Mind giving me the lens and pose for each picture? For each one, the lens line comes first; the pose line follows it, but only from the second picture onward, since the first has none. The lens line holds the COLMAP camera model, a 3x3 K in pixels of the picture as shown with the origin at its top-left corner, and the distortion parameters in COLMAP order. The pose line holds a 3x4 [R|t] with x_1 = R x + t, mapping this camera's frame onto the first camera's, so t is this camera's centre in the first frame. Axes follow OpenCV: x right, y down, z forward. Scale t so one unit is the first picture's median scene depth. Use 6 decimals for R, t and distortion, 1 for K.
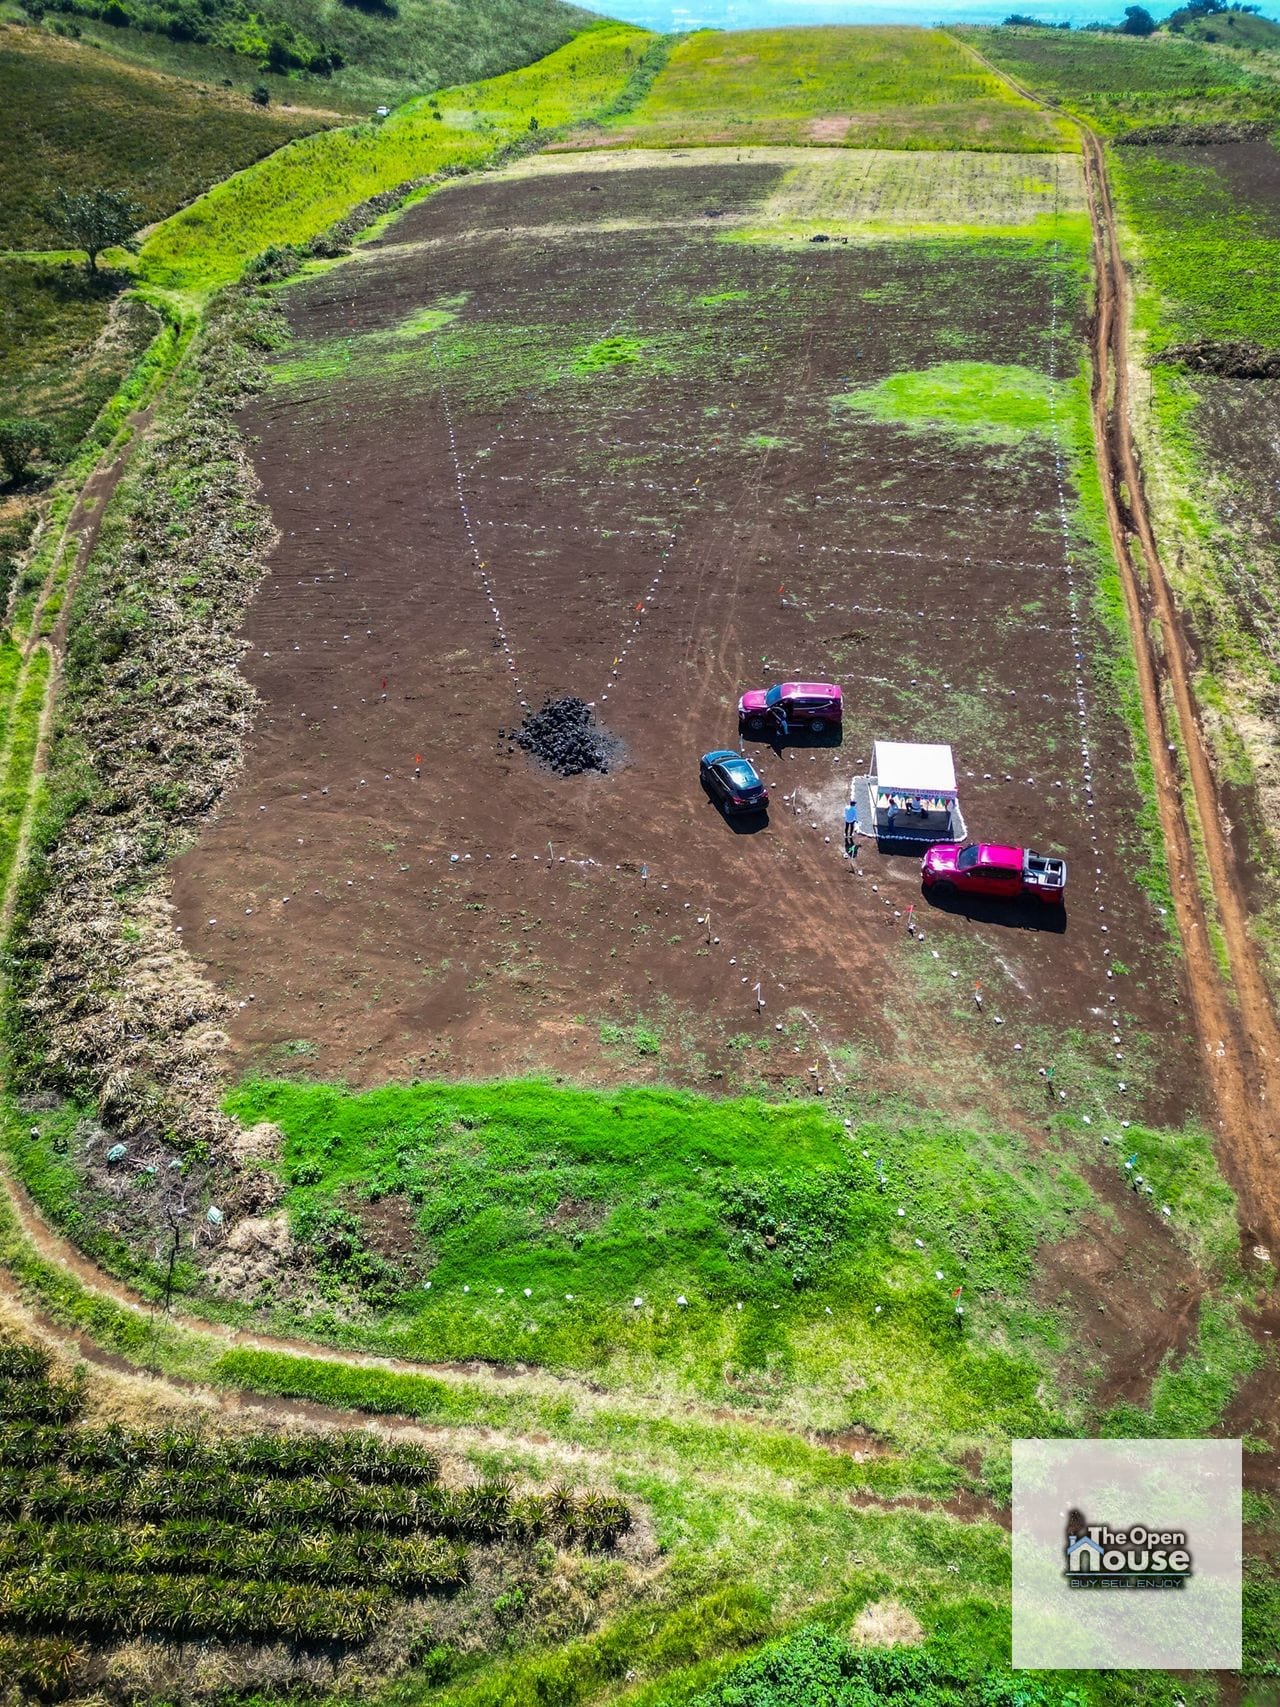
lens RADIAL K [[1188.2, 0, 638.3], [0, 1188.2, 856.4], [0, 0, 1]] dist [0.068575, -0.057608]
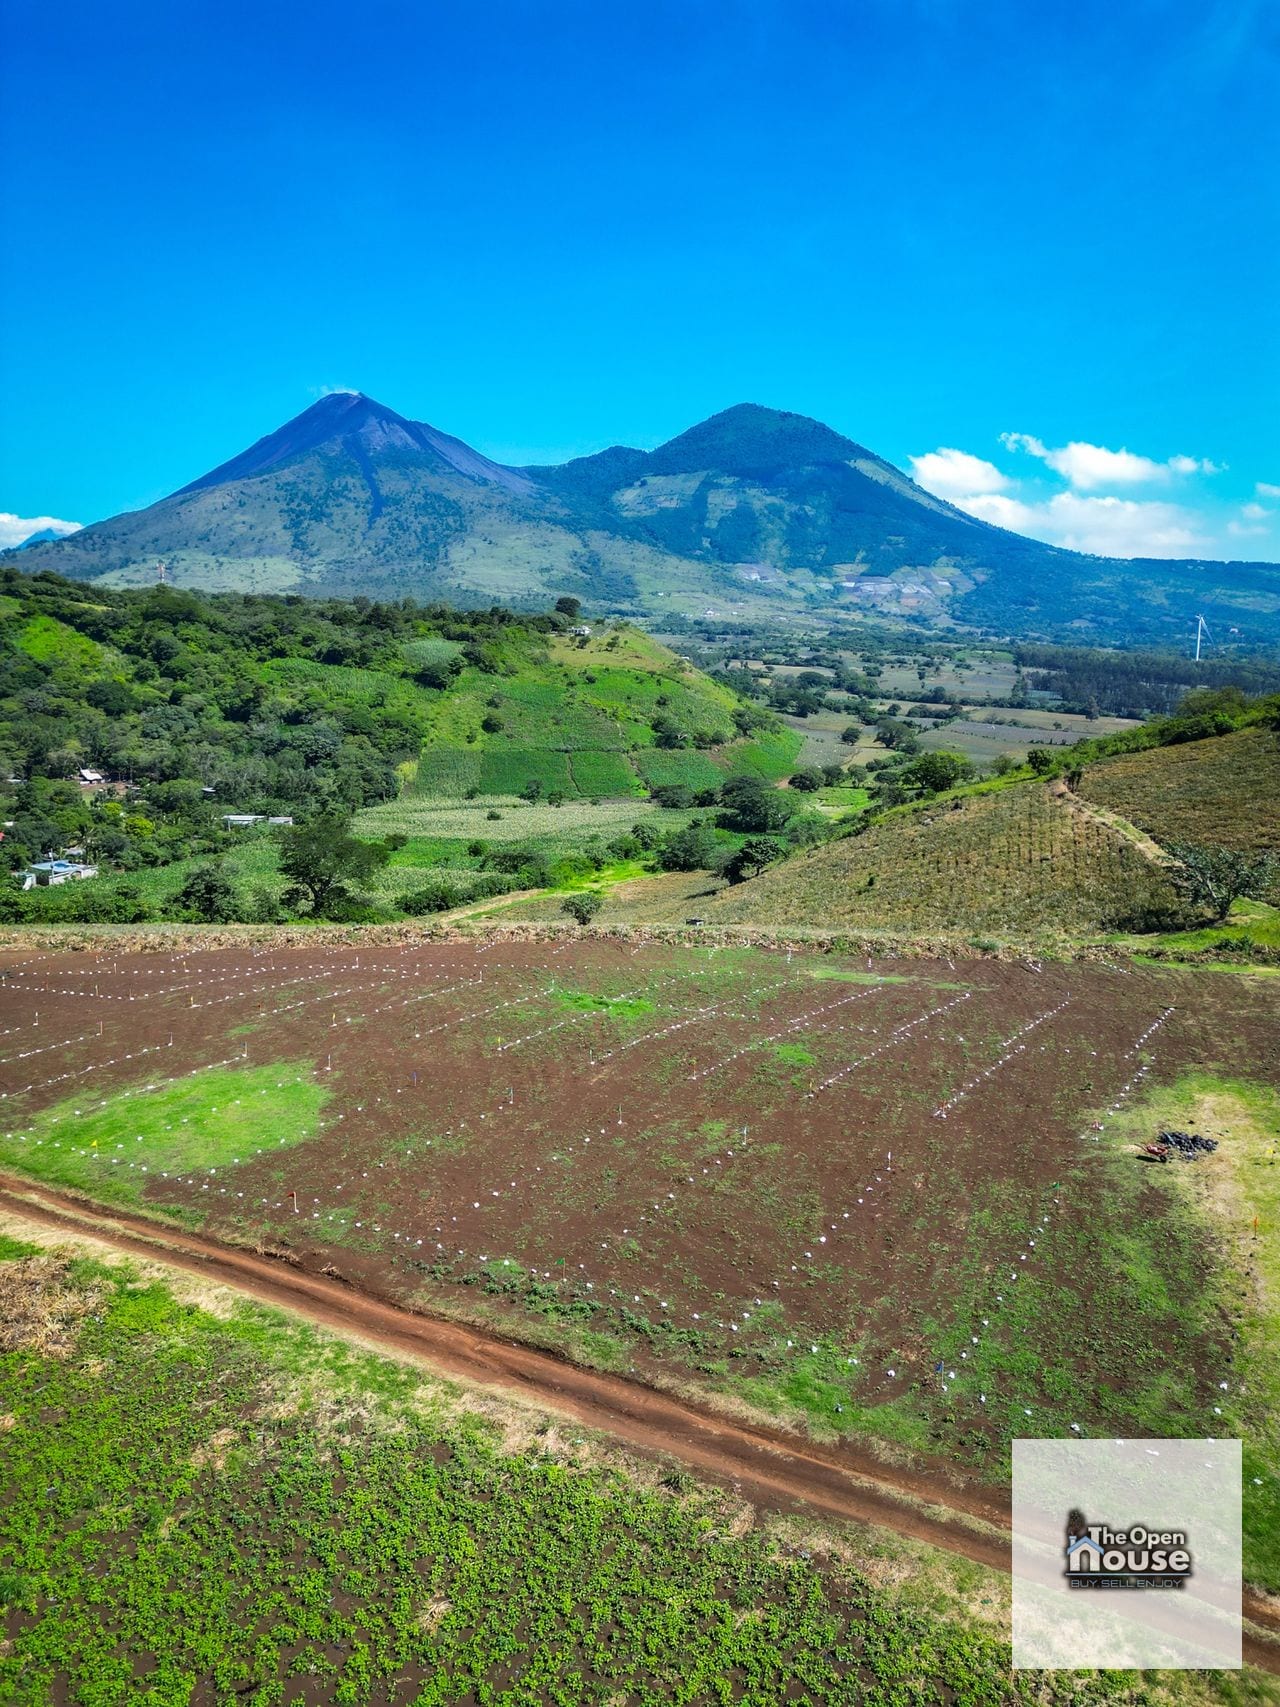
lens RADIAL K [[1188.2, 0, 646.2], [0, 1188.2, 870.2], [0, 0, 1]] dist [0.068575, -0.057608]
pose [[-0.296707, 0.156834, -0.942002, 0.810271], [-0.569280, 0.762943, 0.306331, -0.831505], [0.766737, 0.627153, -0.137088, 1.168108]]
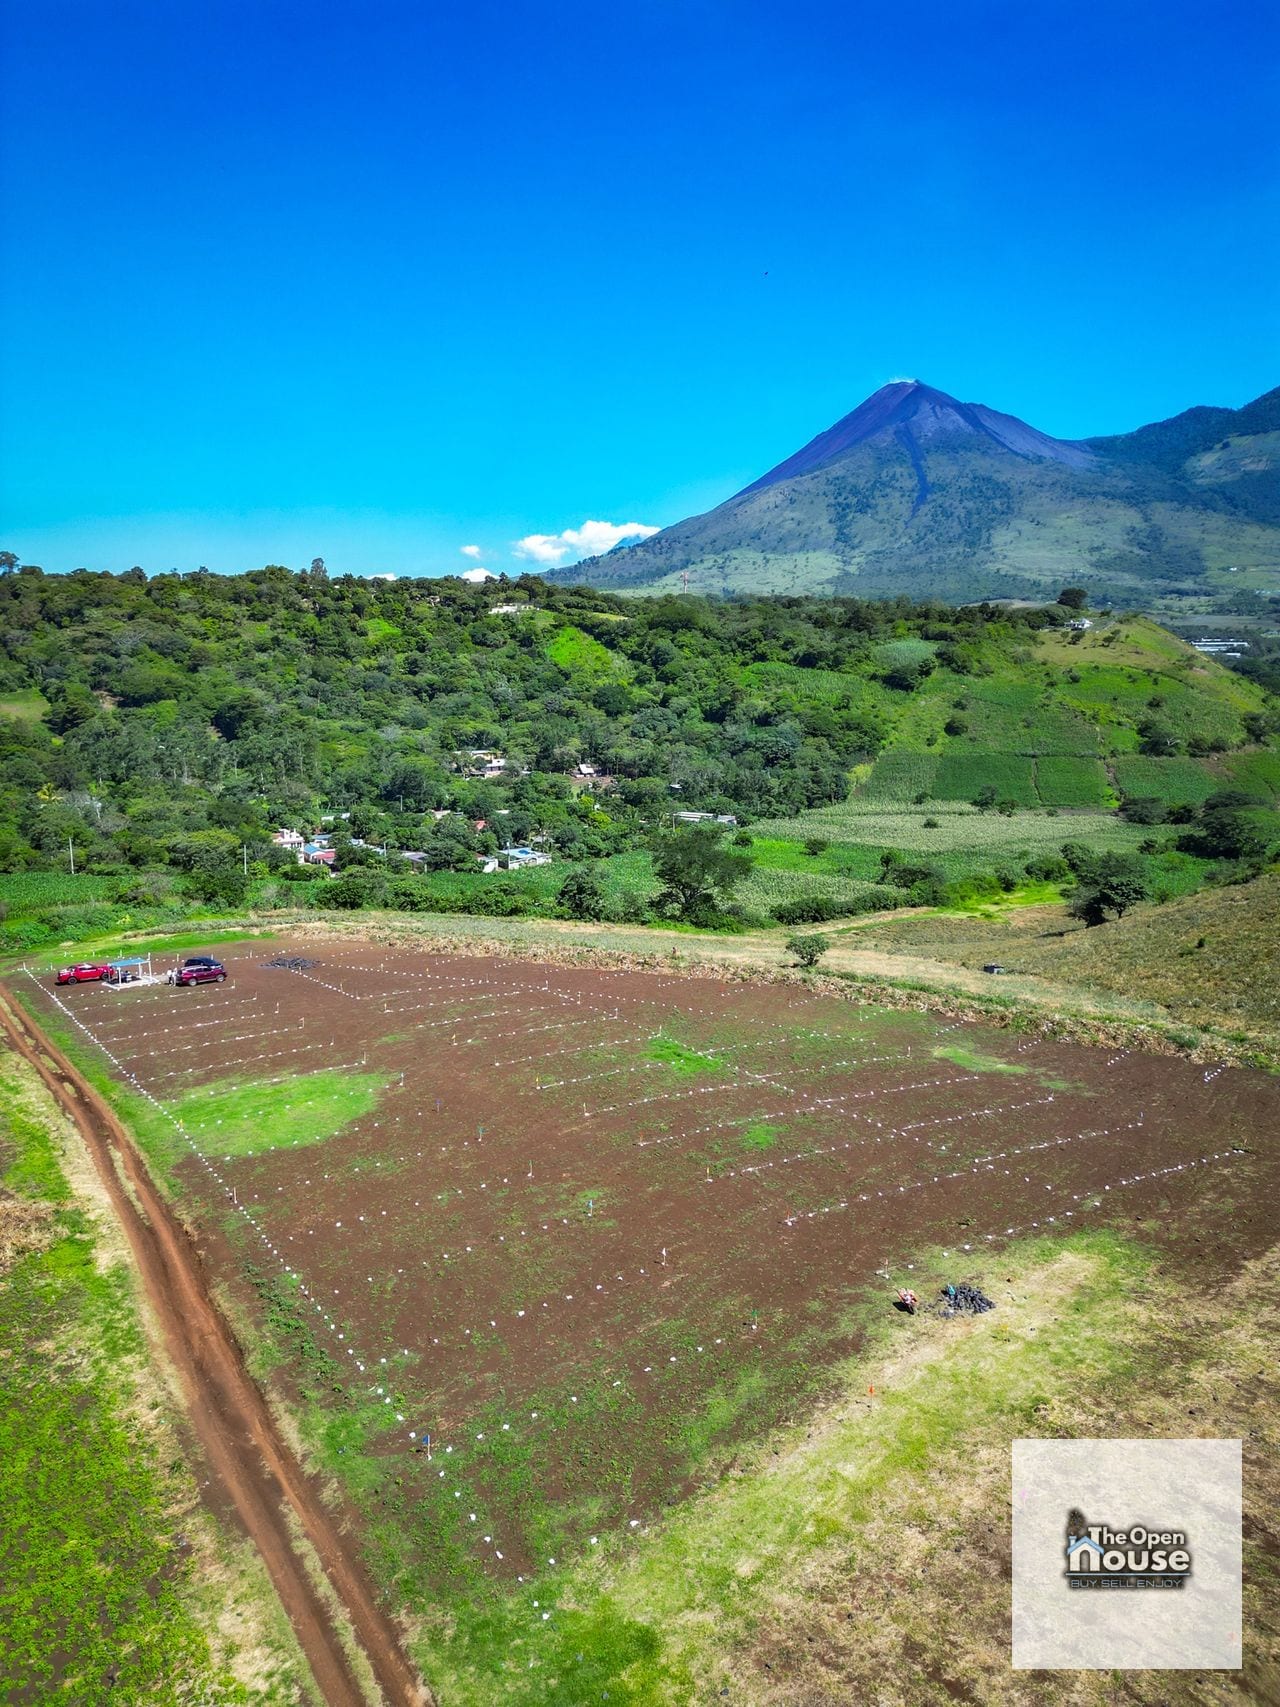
lens RADIAL K [[1188.2, 0, 642.9], [0, 1188.2, 870.9], [0, 0, 1]] dist [0.068575, -0.057608]
pose [[-0.676547, 0.132077, -0.724458, 0.694400], [-0.434424, 0.722778, 0.537465, -1.086289], [0.594609, 0.678342, -0.431616, 1.387107]]
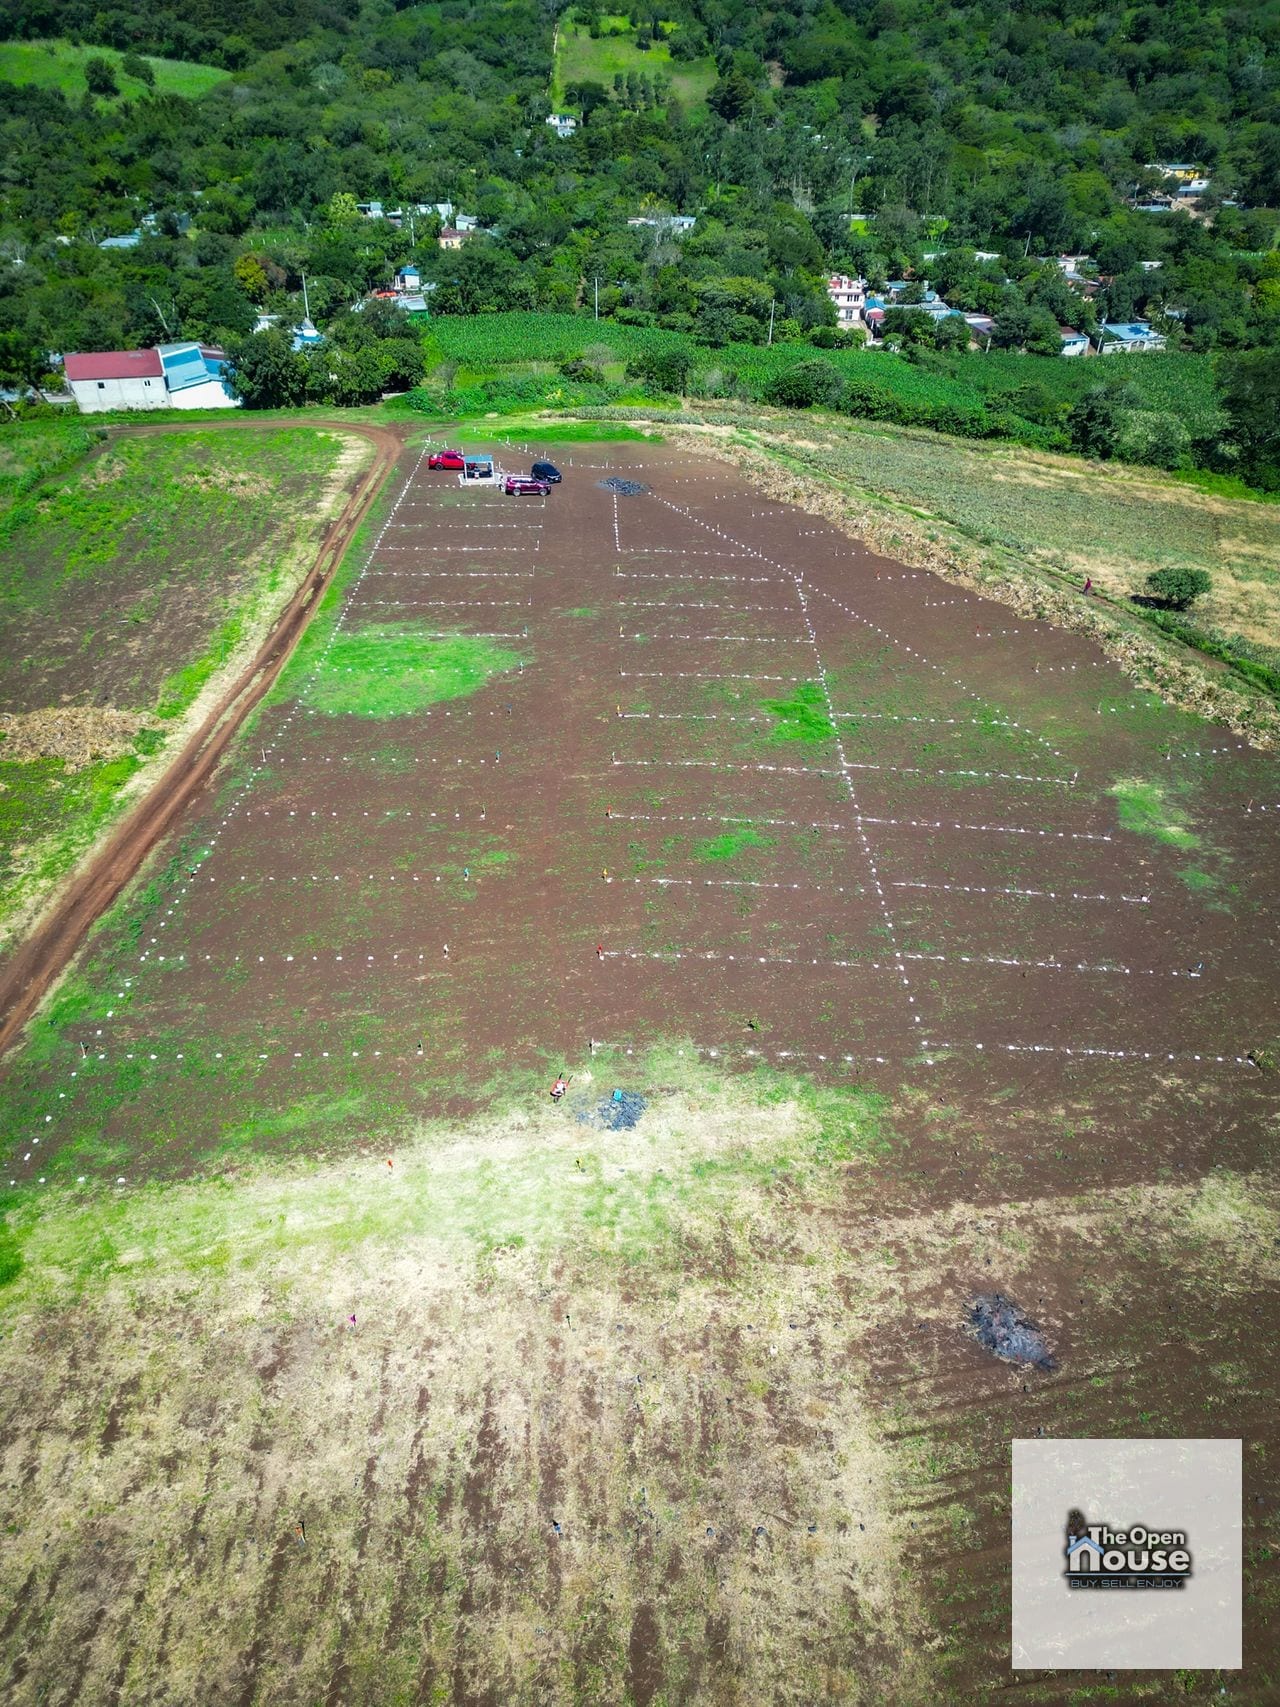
lens RADIAL K [[1188.2, 0, 642.3], [0, 1188.2, 860.0], [0, 0, 1]] dist [0.068575, -0.057608]
pose [[-0.968502, 0.142322, -0.204326, 0.292596], [-0.151481, 0.314509, 0.937090, -1.248556], [0.197631, 0.938524, -0.283044, 1.418922]]
